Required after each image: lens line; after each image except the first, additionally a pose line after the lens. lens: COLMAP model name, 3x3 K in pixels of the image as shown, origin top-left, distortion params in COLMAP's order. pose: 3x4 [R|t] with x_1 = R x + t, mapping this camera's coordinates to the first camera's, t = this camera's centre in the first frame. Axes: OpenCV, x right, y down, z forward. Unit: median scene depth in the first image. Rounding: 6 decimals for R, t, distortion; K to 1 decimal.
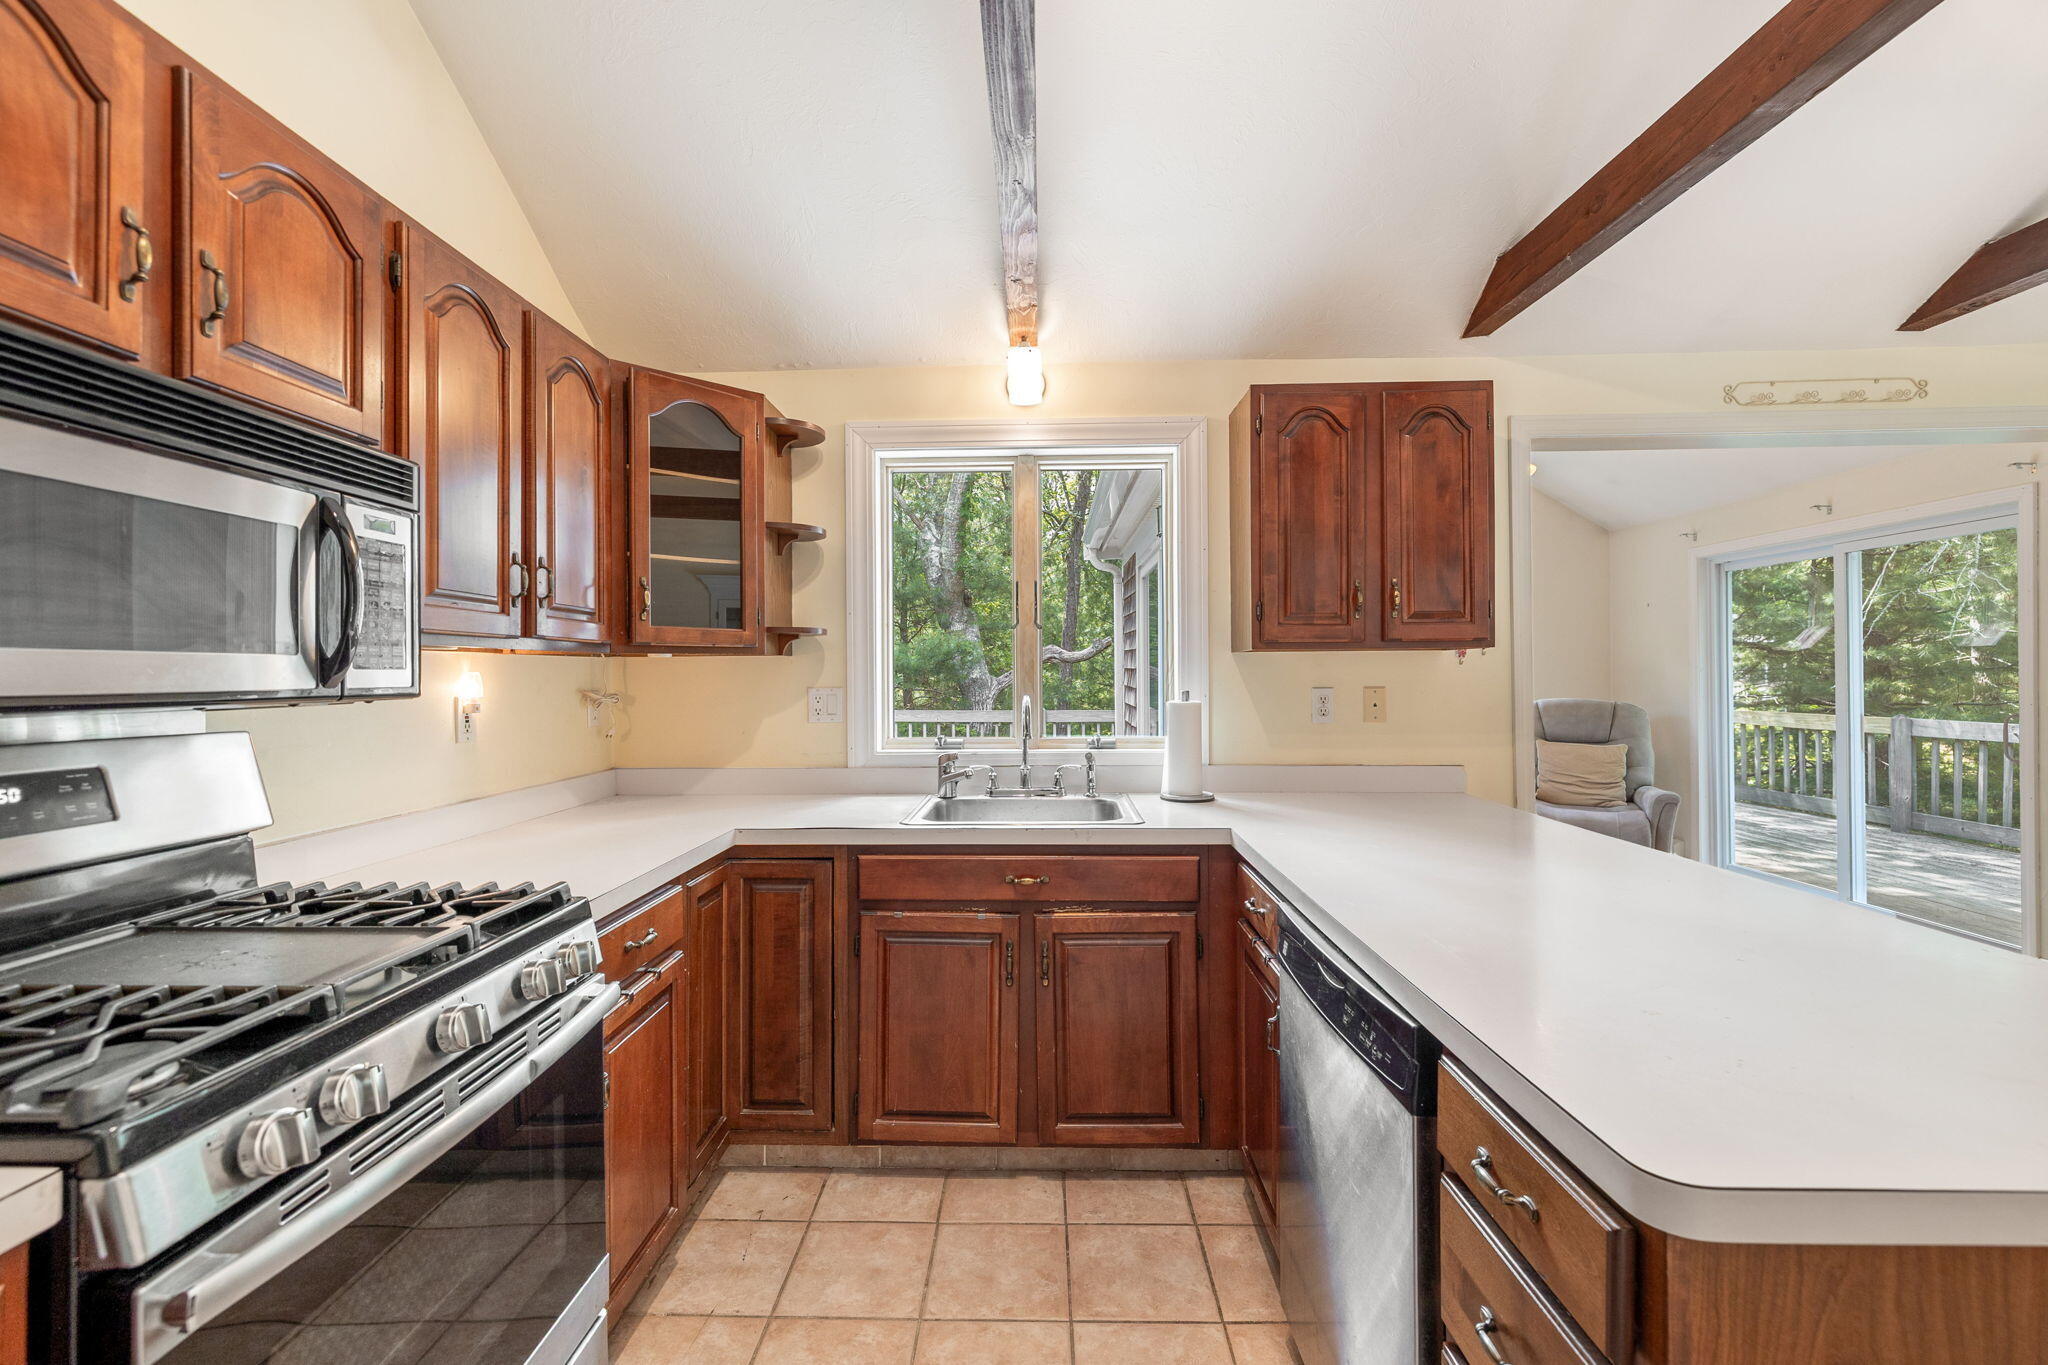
lens RADIAL K [[882.4, 0, 1023.2], [0, 882.4, 675.3], [0, 0, 1]] dist [0.005302, -0.000794]
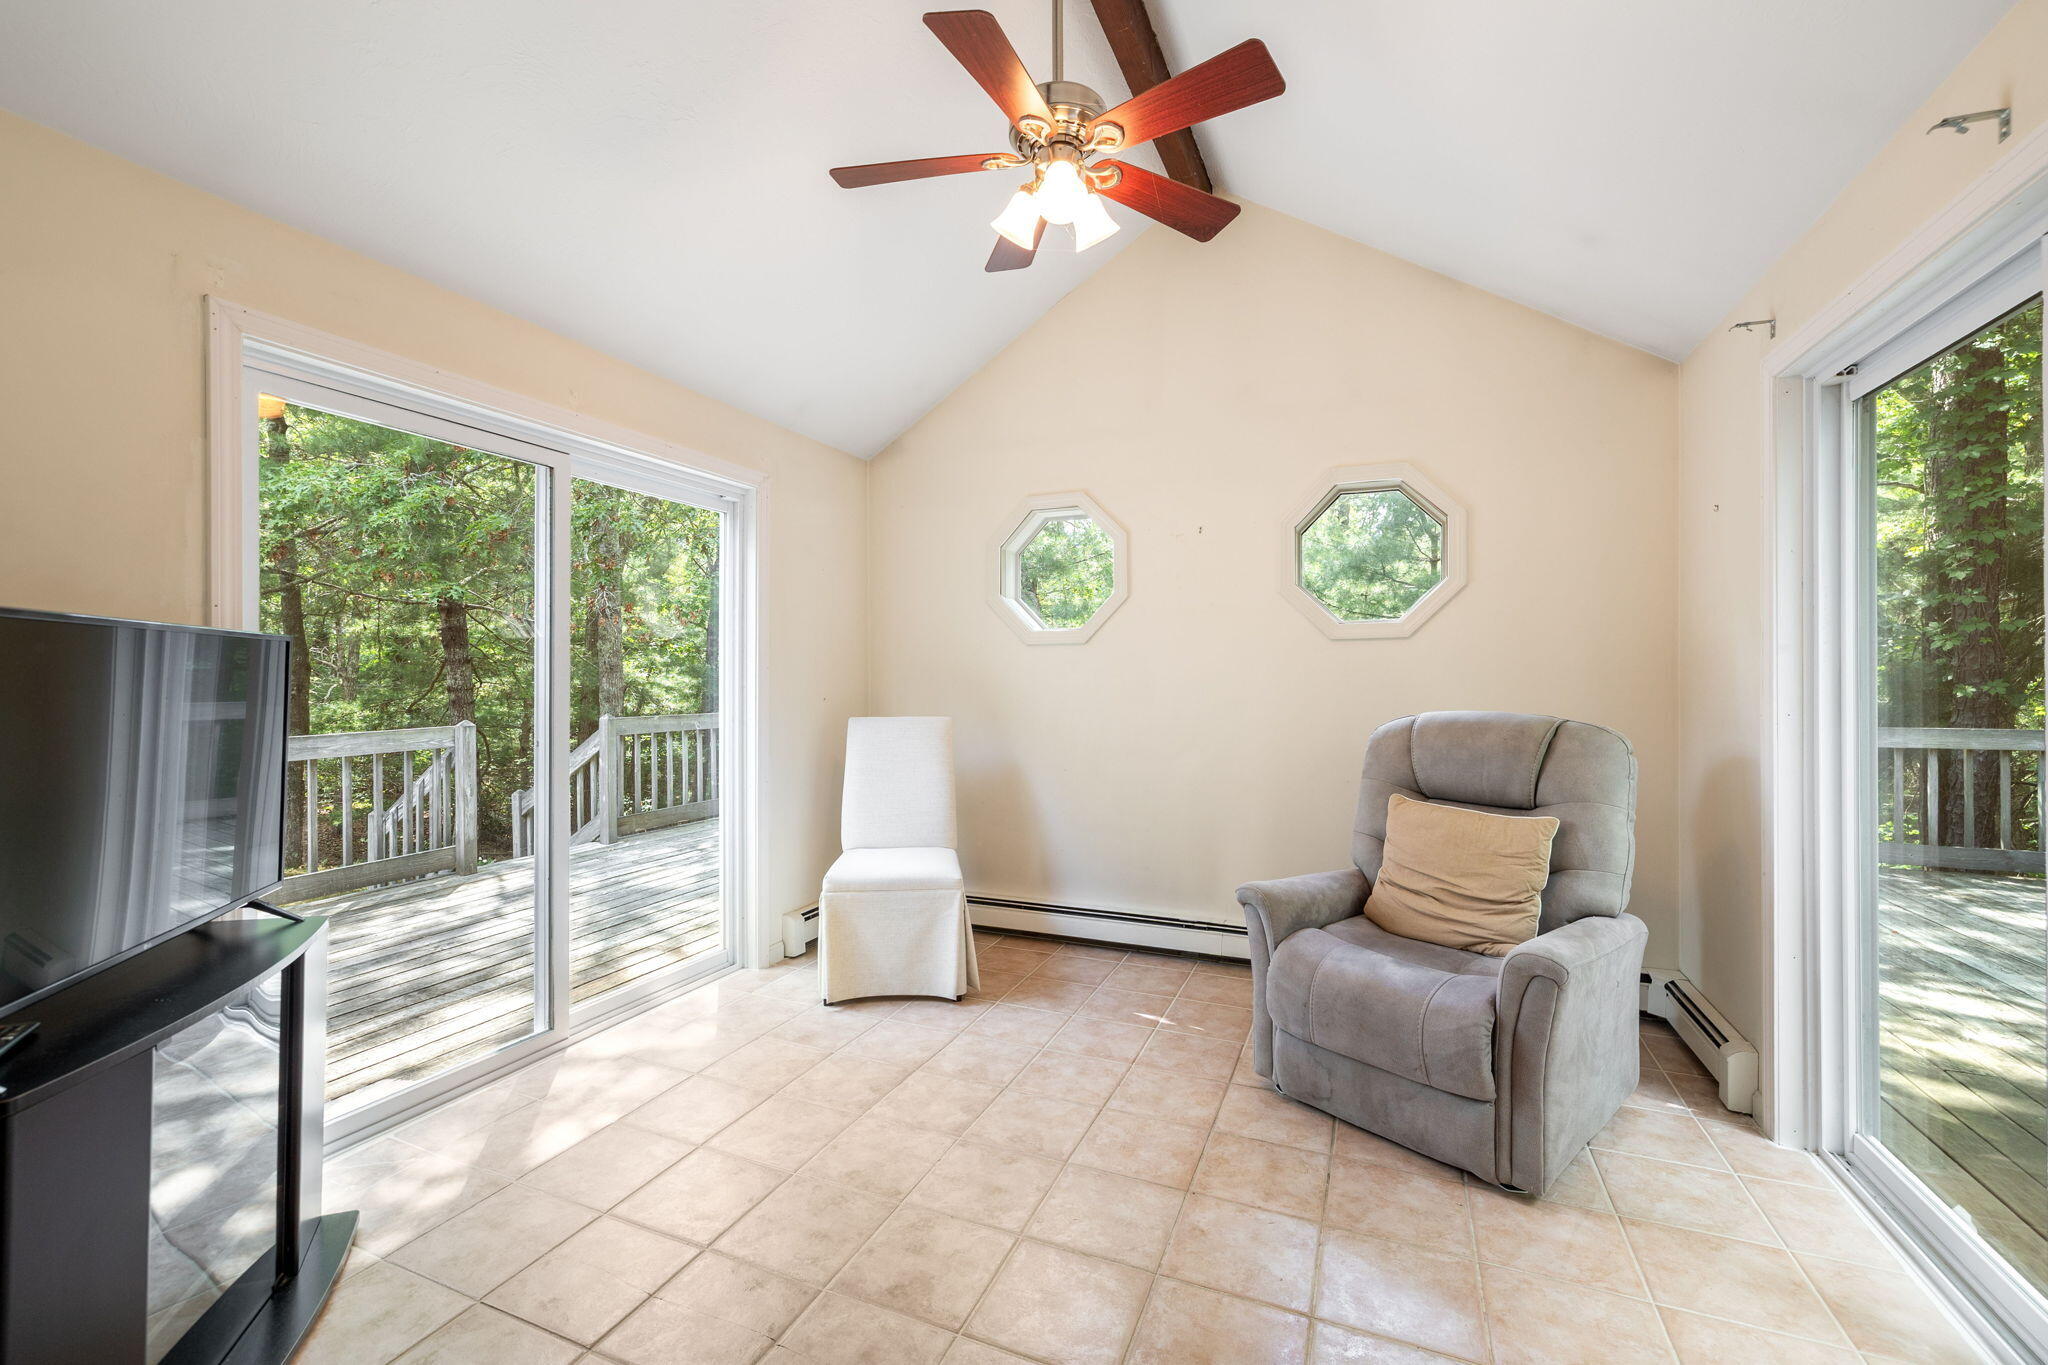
lens RADIAL K [[882.4, 0, 1019.0], [0, 882.4, 674.0], [0, 0, 1]] dist [0.005302, -0.000794]
pose [[0.927936, 0.001594, -0.372736, 0.587364], [-0.002338, 0.999996, -0.001543, 0.007846], [0.372732, 0.002303, 0.927936, 0.482819]]
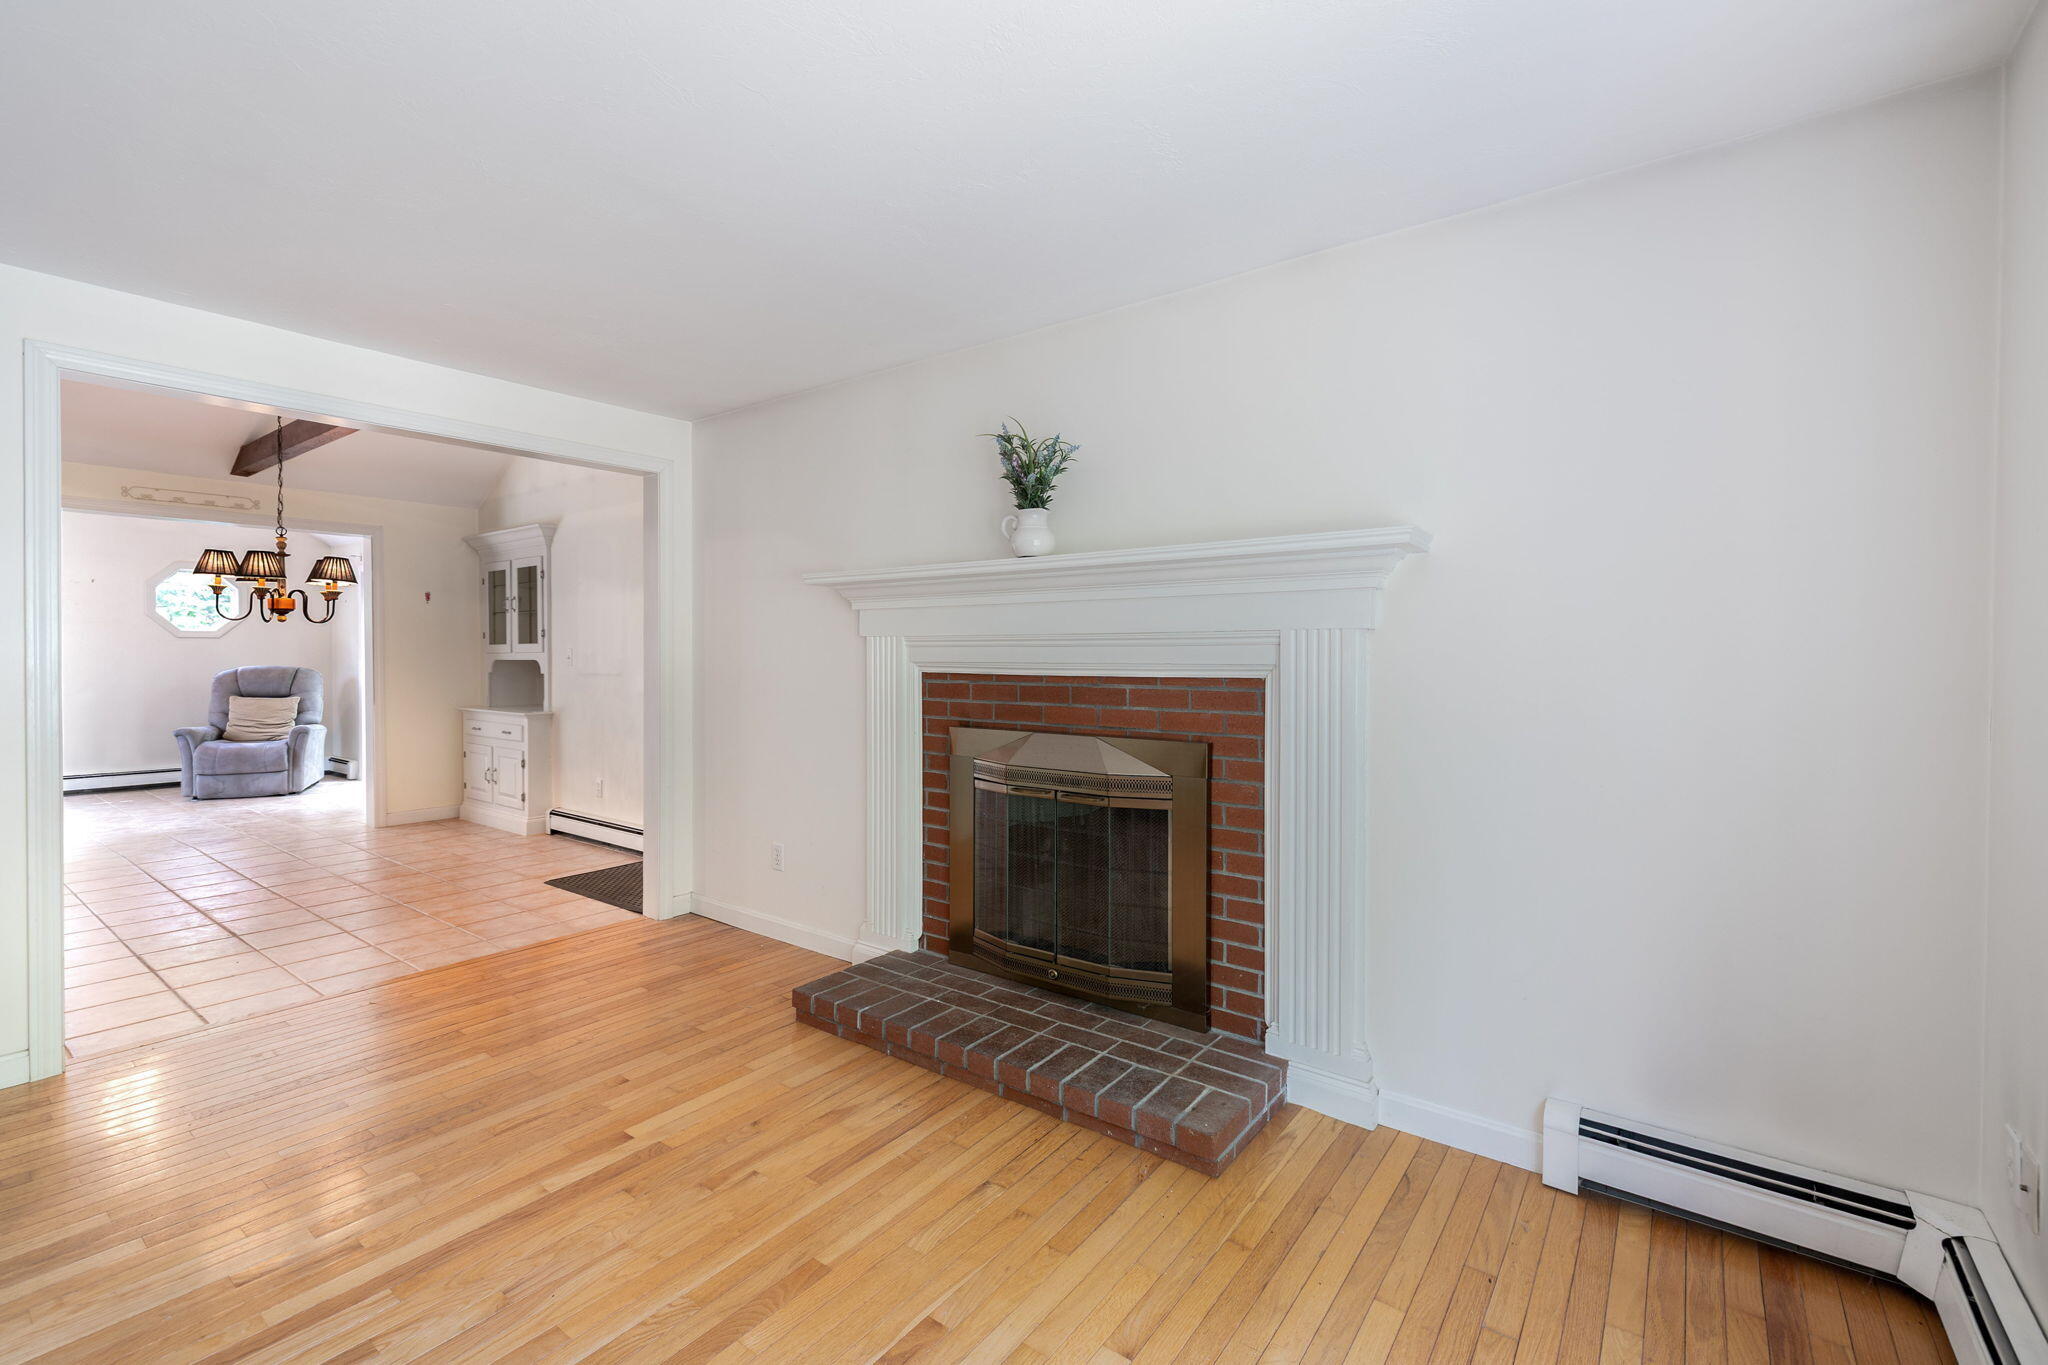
lens RADIAL K [[882.4, 0, 1018.0], [0, 882.4, 665.0], [0, 0, 1]] dist [0.005302, -0.000794]
pose [[0.583511, -0.002914, 0.812100, 0.191139], [-0.005787, 0.999953, 0.007746, 0.008115], [-0.812085, -0.009220, 0.583466, -0.778417]]
